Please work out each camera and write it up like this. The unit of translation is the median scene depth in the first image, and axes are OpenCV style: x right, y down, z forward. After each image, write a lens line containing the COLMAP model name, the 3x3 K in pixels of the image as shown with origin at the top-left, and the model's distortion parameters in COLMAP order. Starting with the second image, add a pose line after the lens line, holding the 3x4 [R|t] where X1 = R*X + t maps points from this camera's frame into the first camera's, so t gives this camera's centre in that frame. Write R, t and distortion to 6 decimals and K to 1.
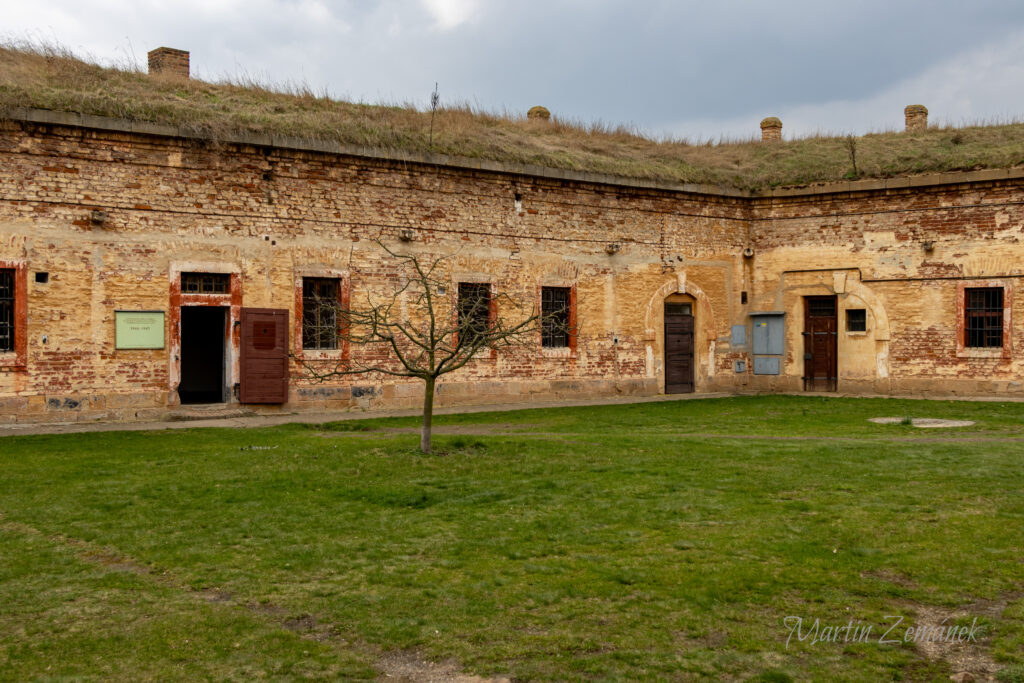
lens RADIAL K [[1144.7, 0, 511.5], [0, 1144.7, 344.4], [0, 0, 1]] dist [0.056589, 0.000000]
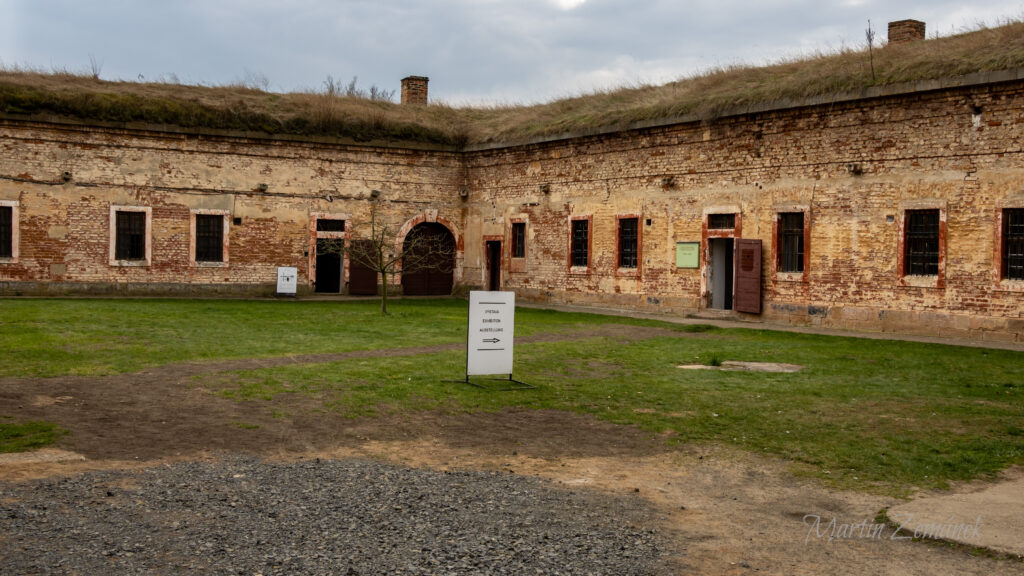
lens RADIAL K [[1257.0, 0, 511.9], [0, 1257.0, 287.2], [0, 0, 1]] dist [0.124805, 0.000000]
pose [[-0.091637, 0.023415, -0.995517, 1.190774], [-0.030337, 0.999194, 0.026294, -0.006252], [0.995330, 0.032611, -0.090852, 0.838355]]
